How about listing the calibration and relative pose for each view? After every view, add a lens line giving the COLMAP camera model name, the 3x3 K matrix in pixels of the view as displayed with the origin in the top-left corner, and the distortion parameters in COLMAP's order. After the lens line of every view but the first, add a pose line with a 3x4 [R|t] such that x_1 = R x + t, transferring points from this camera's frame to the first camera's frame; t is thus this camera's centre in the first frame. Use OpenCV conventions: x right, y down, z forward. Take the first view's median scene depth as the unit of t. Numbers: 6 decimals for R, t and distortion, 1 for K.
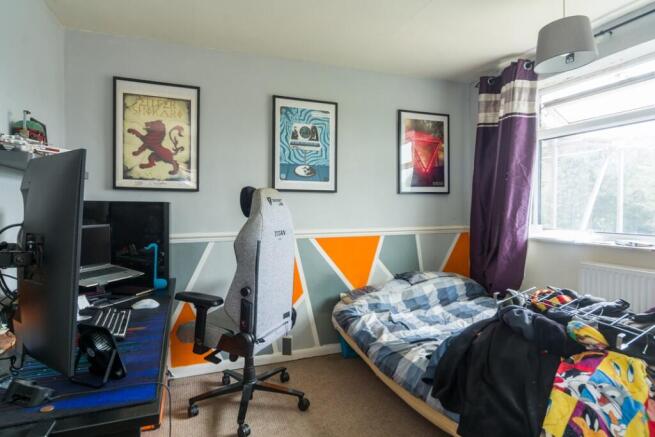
lens RADIAL K [[368.0, 0, 325.1], [0, 368.0, 217.9], [0, 0, 1]] dist [-0.015952, -0.000110]
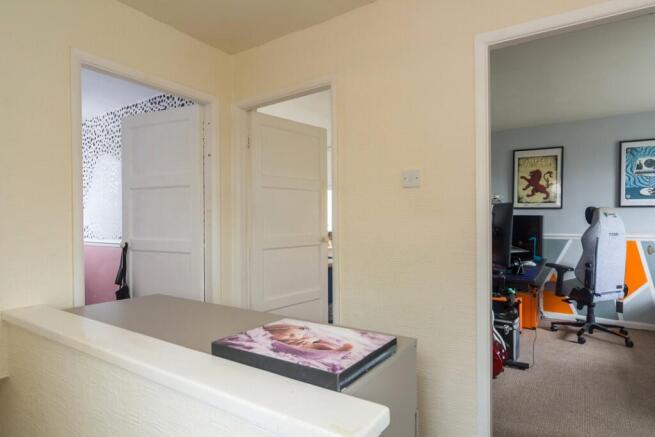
lens RADIAL K [[368.0, 0, 325.1], [0, 368.0, 217.9], [0, 0, 1]] dist [-0.015952, -0.000110]
pose [[0.594012, 0.004967, -0.804441, 0.376301], [-0.024939, 0.999614, -0.012244, 0.018643], [0.804070, 0.027335, 0.593906, -0.908798]]
